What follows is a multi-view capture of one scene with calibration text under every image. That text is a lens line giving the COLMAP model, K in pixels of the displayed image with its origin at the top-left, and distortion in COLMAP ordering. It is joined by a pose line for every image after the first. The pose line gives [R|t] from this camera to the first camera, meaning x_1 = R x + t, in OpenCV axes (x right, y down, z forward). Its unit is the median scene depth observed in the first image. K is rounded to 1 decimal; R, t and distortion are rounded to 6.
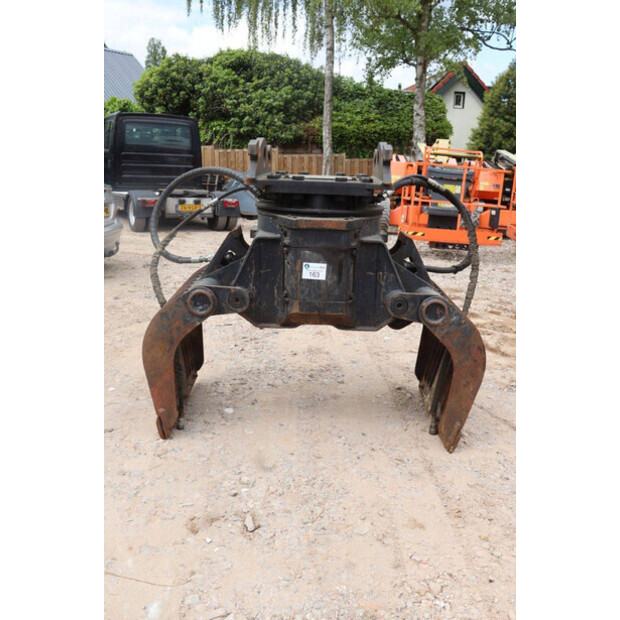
lens RADIAL K [[627.7, 0, 310.0], [0, 627.7, 310.0], [0, 0, 1]] dist [-0.093177, 0.013816]
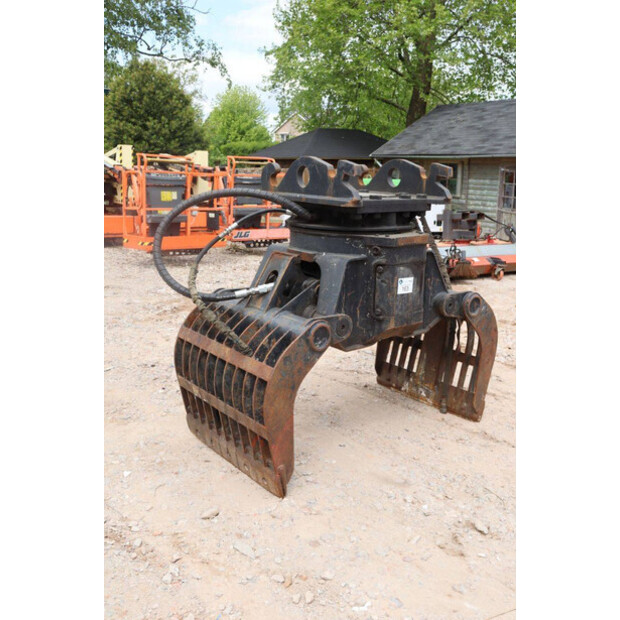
lens RADIAL K [[627.7, 0, 310.0], [0, 627.7, 310.0], [0, 0, 1]] dist [-0.093177, 0.013816]
pose [[0.771633, -0.168387, 0.613374, -0.738956], [0.168327, 0.984001, 0.058375, -0.106280], [-0.613391, 0.058203, 0.787632, 0.271988]]
